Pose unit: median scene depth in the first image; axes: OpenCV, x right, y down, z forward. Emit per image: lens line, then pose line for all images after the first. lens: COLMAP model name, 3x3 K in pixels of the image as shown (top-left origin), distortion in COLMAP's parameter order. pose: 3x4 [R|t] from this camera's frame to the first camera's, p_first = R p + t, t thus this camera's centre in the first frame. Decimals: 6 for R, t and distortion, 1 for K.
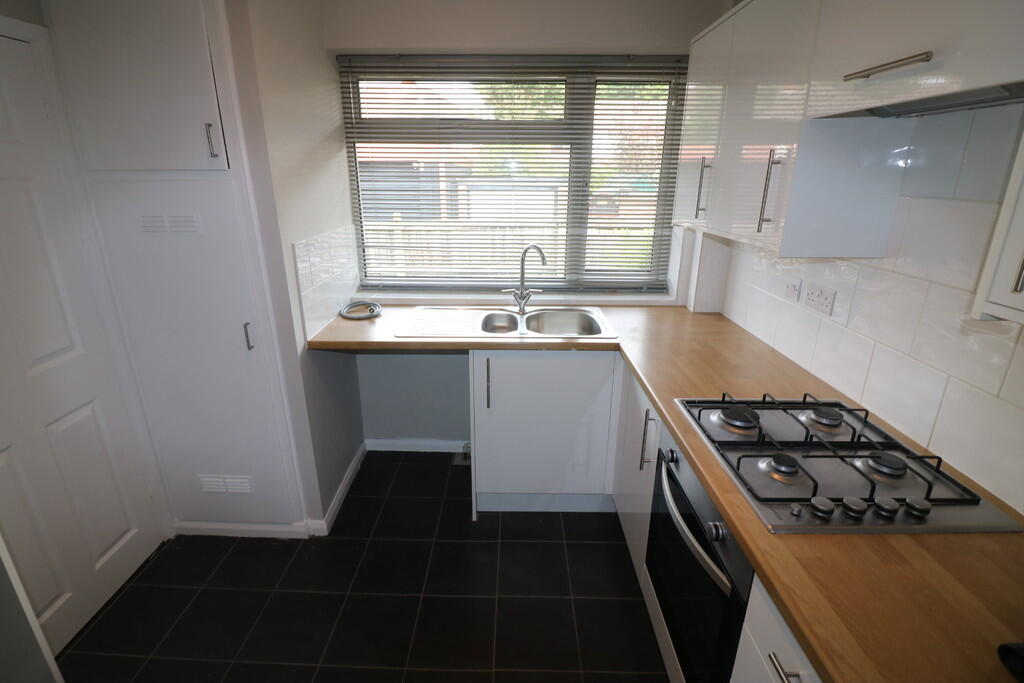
lens RADIAL K [[477.8, 0, 512.0], [0, 477.8, 341.5], [0, 0, 1]] dist [-0.001700, 0.000075]
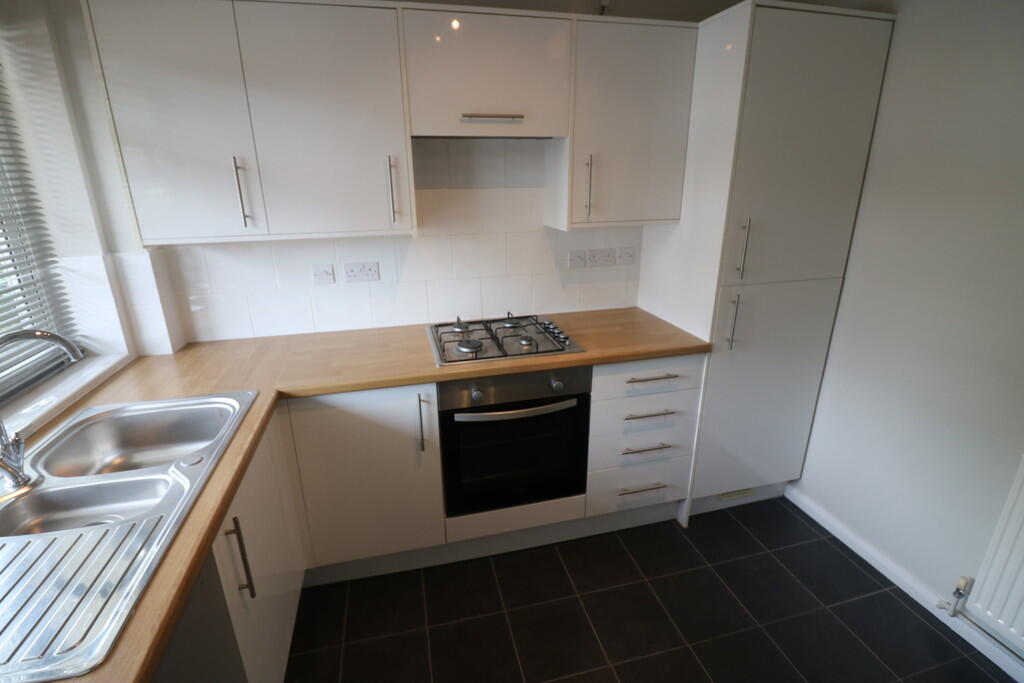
lens RADIAL K [[477.8, 0, 512.0], [0, 477.8, 341.5], [0, 0, 1]] dist [-0.001700, 0.000075]
pose [[-0.258279, -0.316764, 0.912662, -0.699324], [0.327561, 0.860040, 0.391198, -0.302907], [-0.908843, 0.399991, -0.118371, 0.869455]]
